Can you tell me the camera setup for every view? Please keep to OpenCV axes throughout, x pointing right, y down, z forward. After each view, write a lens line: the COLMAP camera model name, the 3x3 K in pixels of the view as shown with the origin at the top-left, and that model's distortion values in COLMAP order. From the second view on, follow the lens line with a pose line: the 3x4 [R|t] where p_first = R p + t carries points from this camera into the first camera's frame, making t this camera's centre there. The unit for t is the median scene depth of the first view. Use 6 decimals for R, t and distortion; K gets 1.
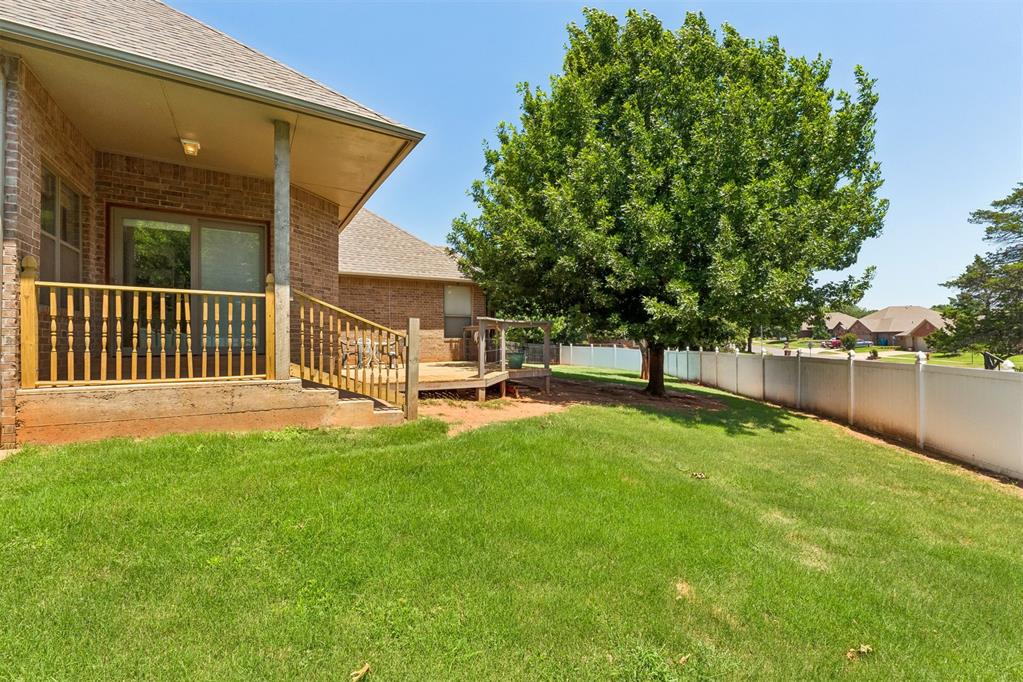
lens RADIAL K [[428.5, 0, 515.5], [0, 428.5, 340.4], [0, 0, 1]] dist [-0.005694, -0.000065]
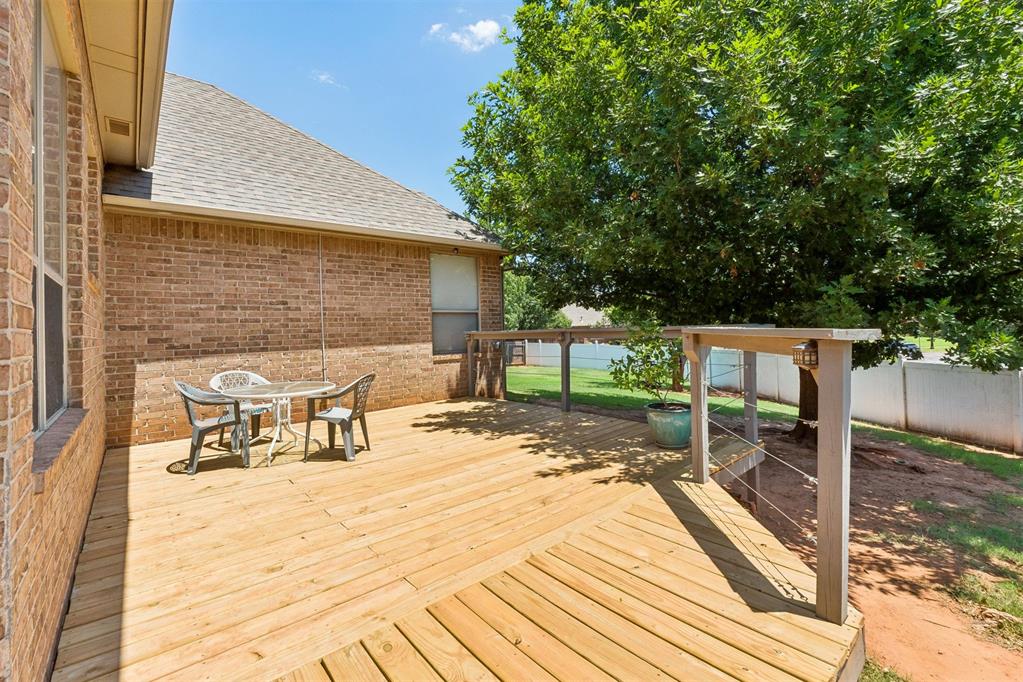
lens RADIAL K [[436.3, 0, 520.1], [0, 436.3, 336.4], [0, 0, 1]] dist [-0.017301, -0.000251]
pose [[0.985511, -0.021486, 0.168242, -0.148723], [0.019488, 0.999719, 0.013518, -0.032647], [-0.168485, -0.010044, 0.985653, 0.458284]]
